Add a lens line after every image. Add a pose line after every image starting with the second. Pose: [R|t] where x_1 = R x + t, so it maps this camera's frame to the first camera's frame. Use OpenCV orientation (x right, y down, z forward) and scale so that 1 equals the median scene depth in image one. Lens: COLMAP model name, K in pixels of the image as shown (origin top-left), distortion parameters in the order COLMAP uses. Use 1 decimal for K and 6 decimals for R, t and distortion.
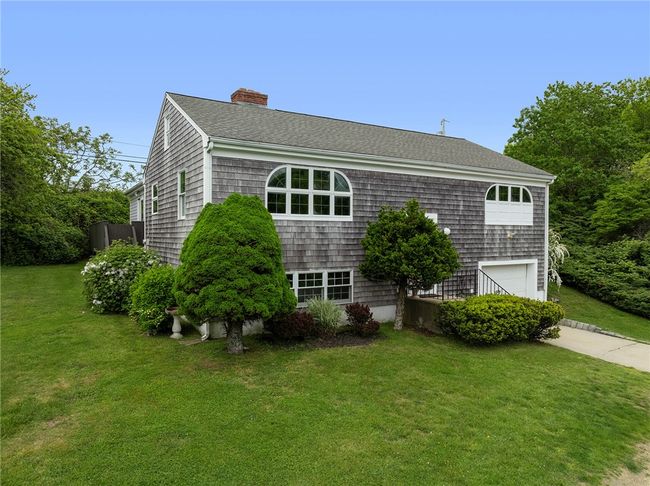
lens RADIAL K [[456.8, 0, 325.0], [0, 456.8, 243.0], [0, 0, 1]] dist [-0.002075, -0.000363]
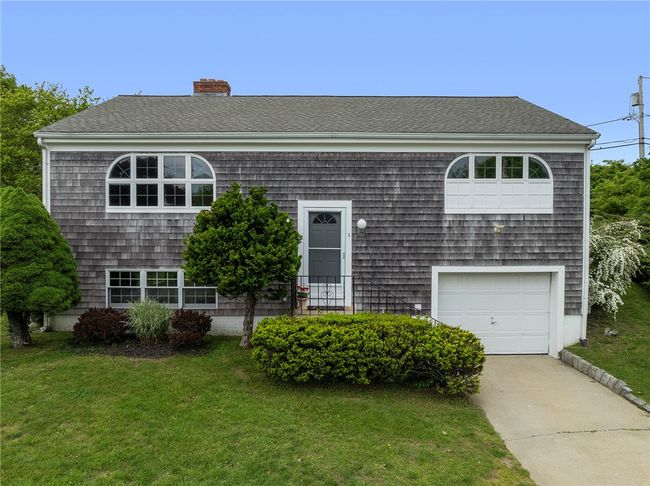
lens RADIAL K [[457.8, 0, 325.0], [0, 457.8, 243.0], [0, 0, 1]] dist [-0.029519, 0.004971]
pose [[0.861845, 0.010703, -0.507059, 0.625204], [-0.007027, 0.999933, 0.009162, -0.000709], [0.507123, -0.004333, 0.861863, 0.347517]]
